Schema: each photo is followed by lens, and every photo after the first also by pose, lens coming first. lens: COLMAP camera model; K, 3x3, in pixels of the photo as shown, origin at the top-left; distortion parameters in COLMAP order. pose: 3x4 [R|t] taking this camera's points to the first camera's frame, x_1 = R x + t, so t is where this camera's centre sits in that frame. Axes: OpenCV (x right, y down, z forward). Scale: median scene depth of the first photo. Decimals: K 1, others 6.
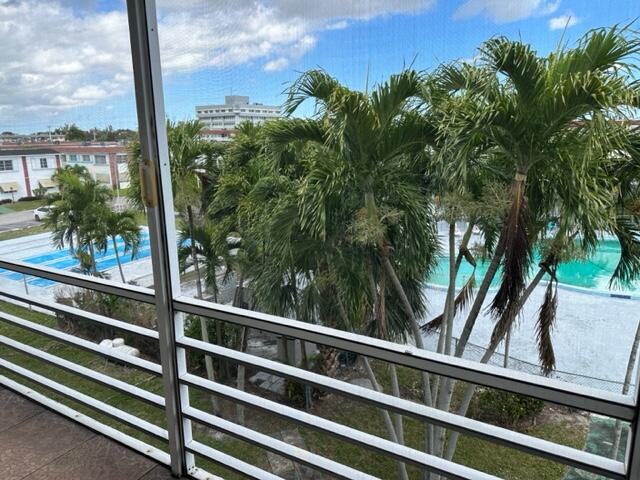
lens RADIAL K [[452.1, 0, 310.8], [0, 452.1, 243.1], [0, 0, 1]] dist [0.113124, -0.145027]
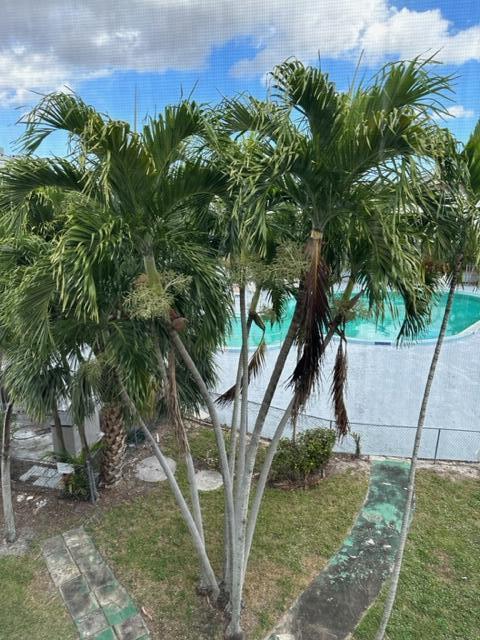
lens RADIAL K [[452.1, 0, 232.1], [0, 452.1, 324.5], [0, 0, 1]] dist [0.113124, -0.145027]
pose [[0.952614, -0.071796, 0.295588, 0.021049], [0.058254, 0.996820, 0.054381, -0.024423], [-0.298552, -0.034585, 0.953767, 0.174117]]
